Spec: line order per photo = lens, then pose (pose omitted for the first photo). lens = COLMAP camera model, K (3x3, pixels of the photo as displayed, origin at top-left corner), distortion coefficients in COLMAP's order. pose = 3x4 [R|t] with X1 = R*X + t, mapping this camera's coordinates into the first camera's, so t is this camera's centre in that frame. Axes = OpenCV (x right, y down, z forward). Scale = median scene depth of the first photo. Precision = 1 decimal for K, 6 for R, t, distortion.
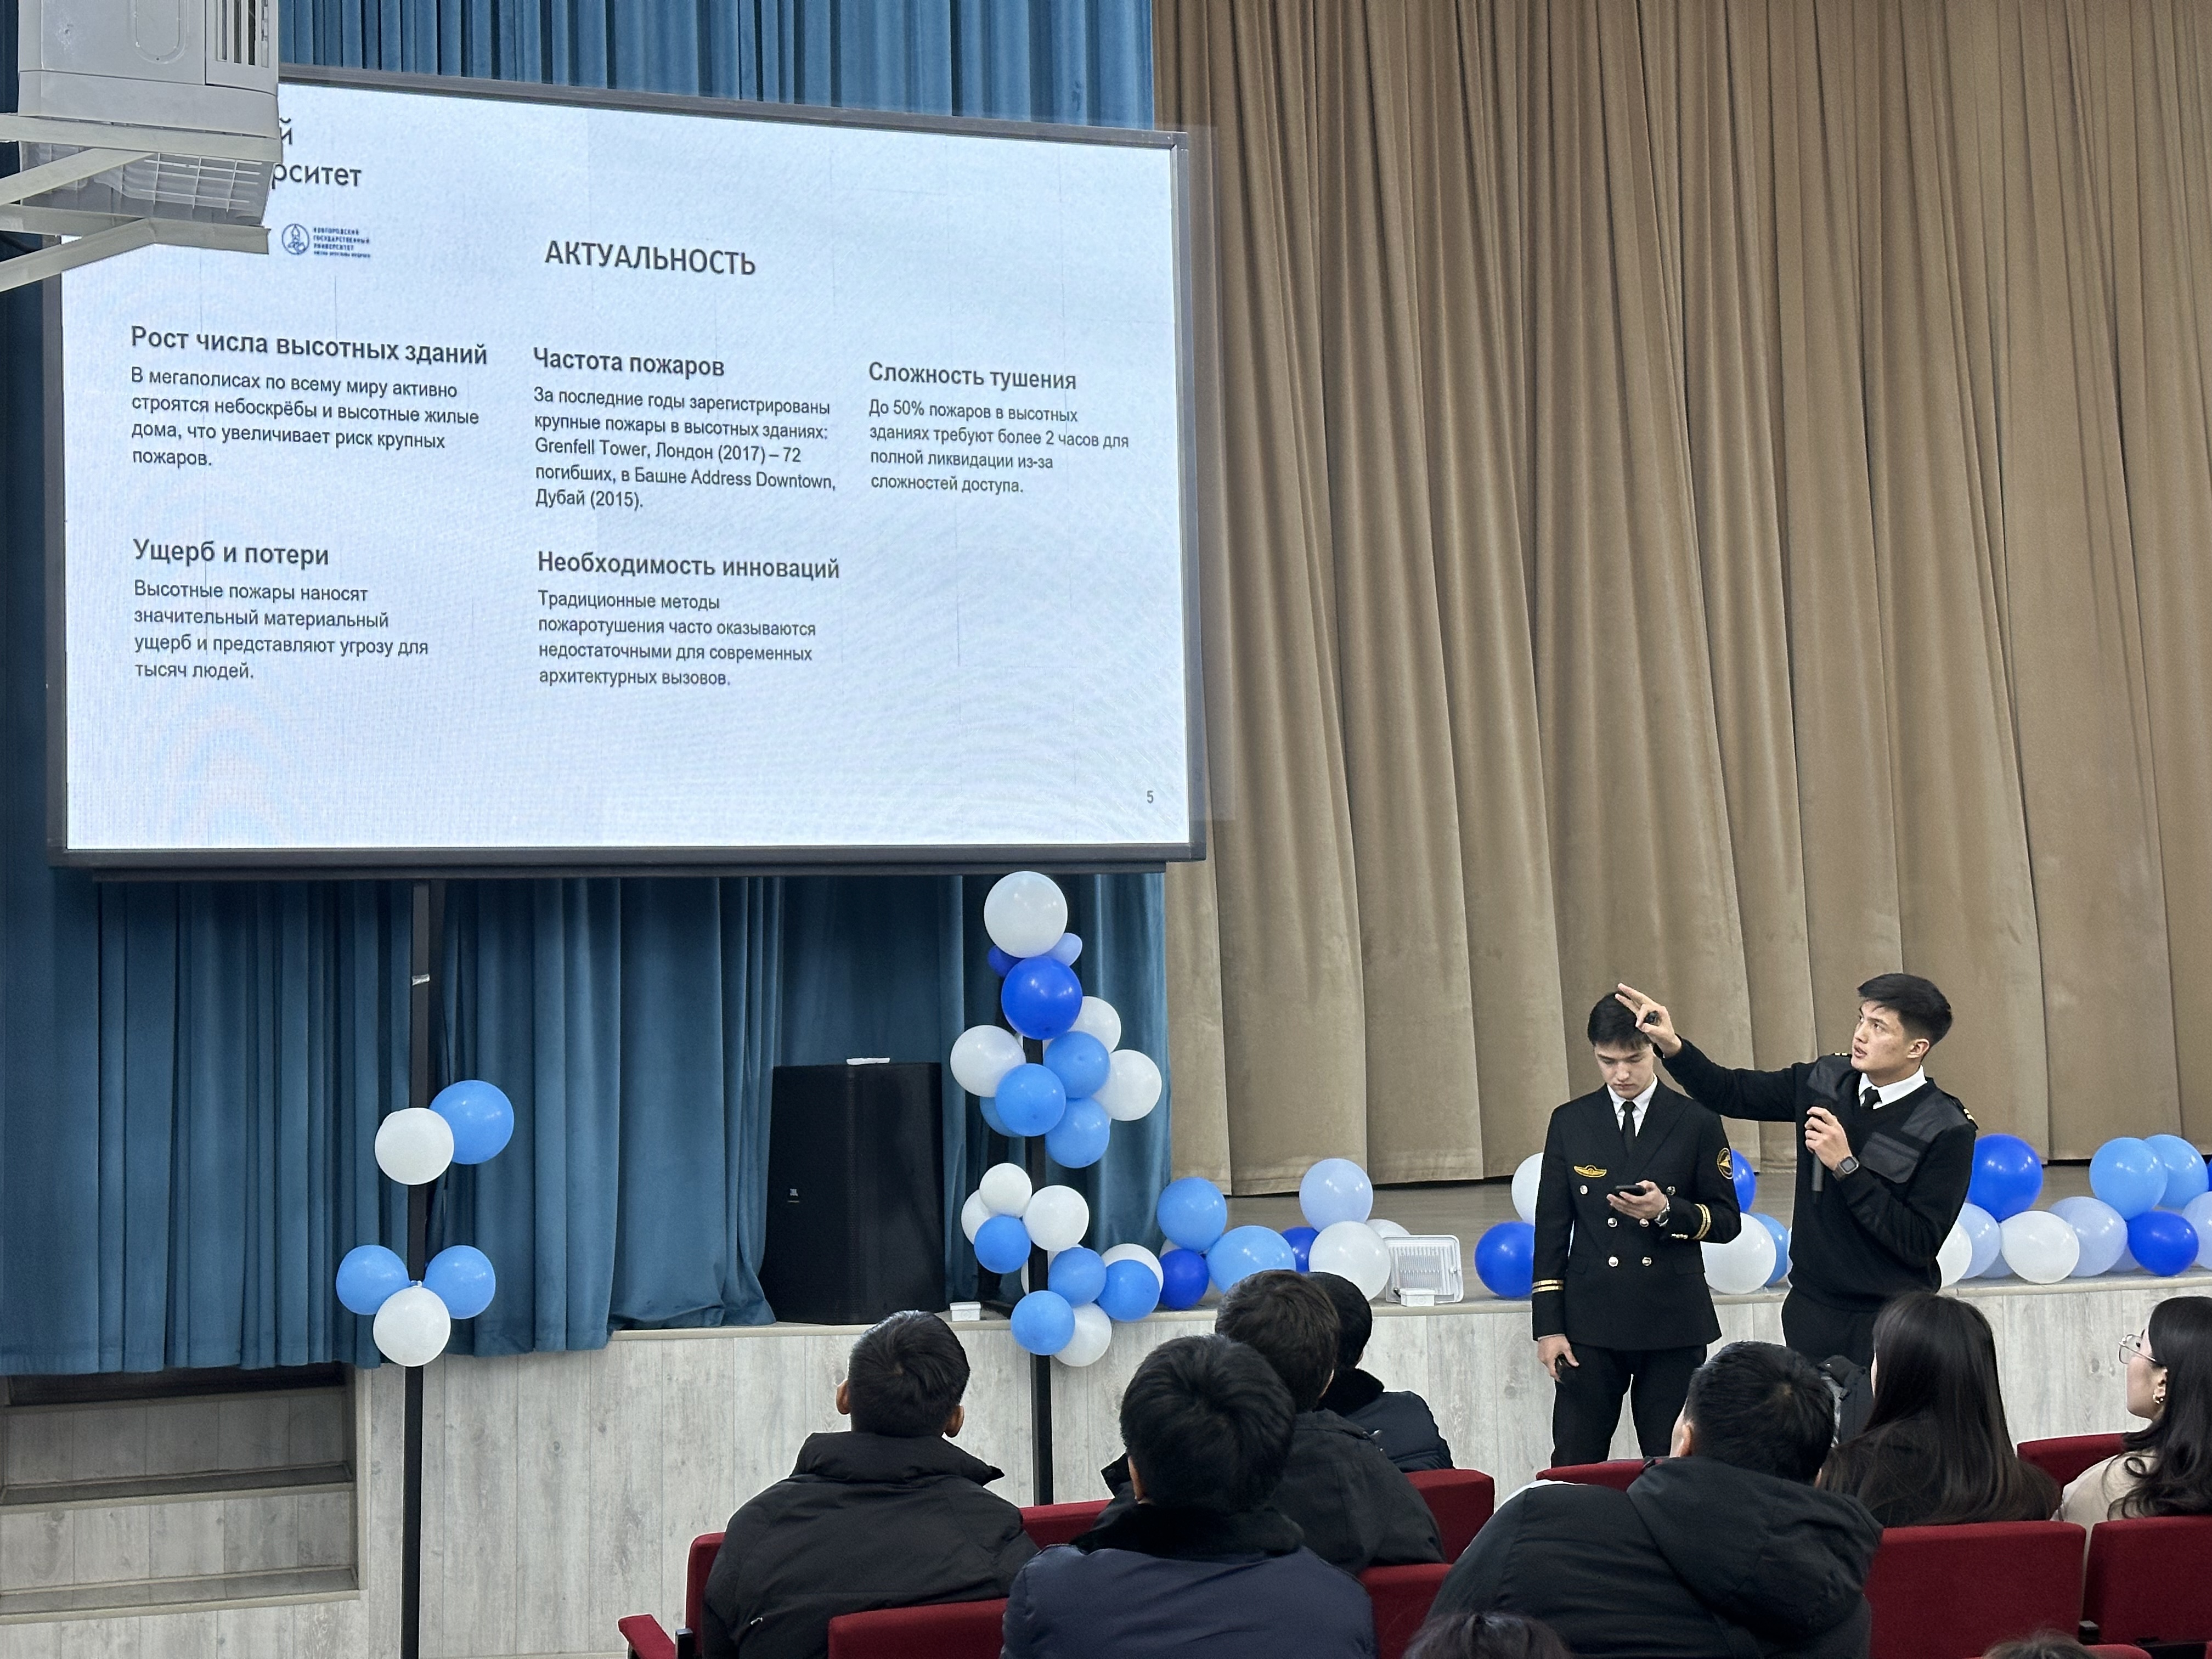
lens RADIAL K [[3012.2, 0, 1046.1], [0, 3012.2, 835.6], [0, 0, 1]] dist [0.261612, -0.776569]
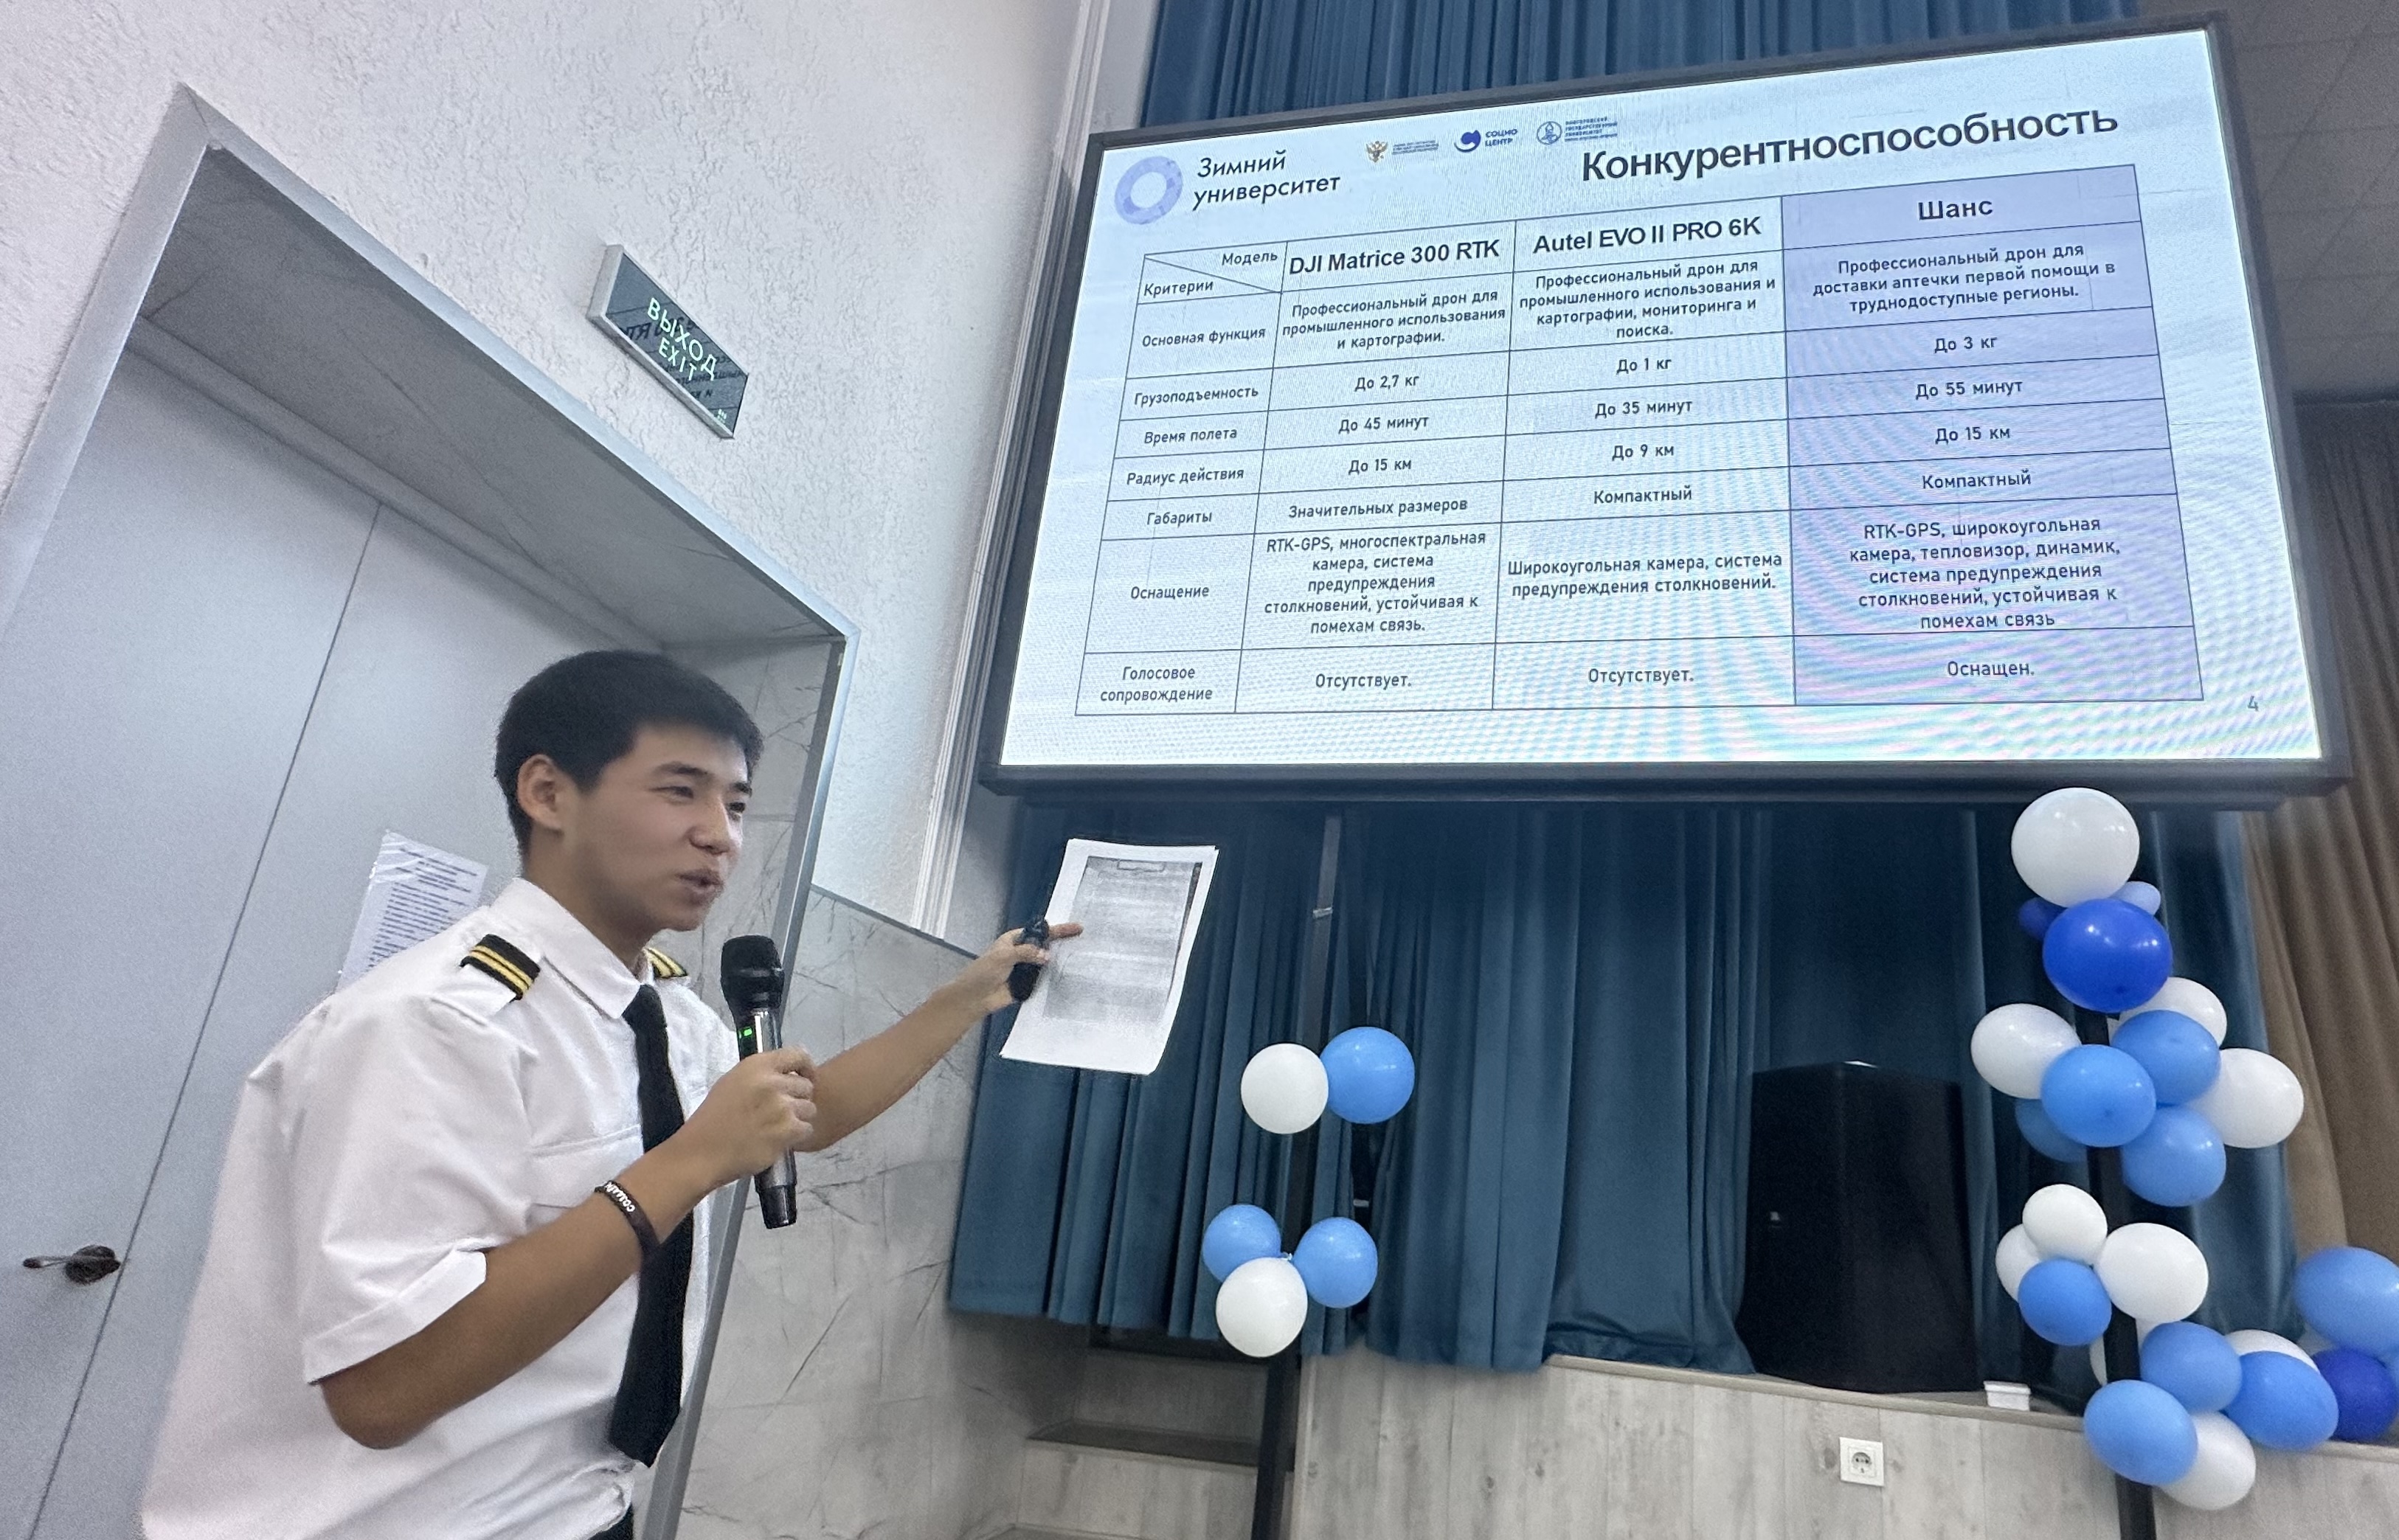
lens RADIAL K [[1244.3, 0, 1375.3], [0, 1244.3, 854.2], [0, 0, 1]] dist [-0.004760, 0.000149]
pose [[0.889535, -0.041082, -0.455016, -0.020470], [-0.063003, 0.975403, -0.211234, 0.101897], [0.452502, 0.216567, 0.865067, 0.640172]]
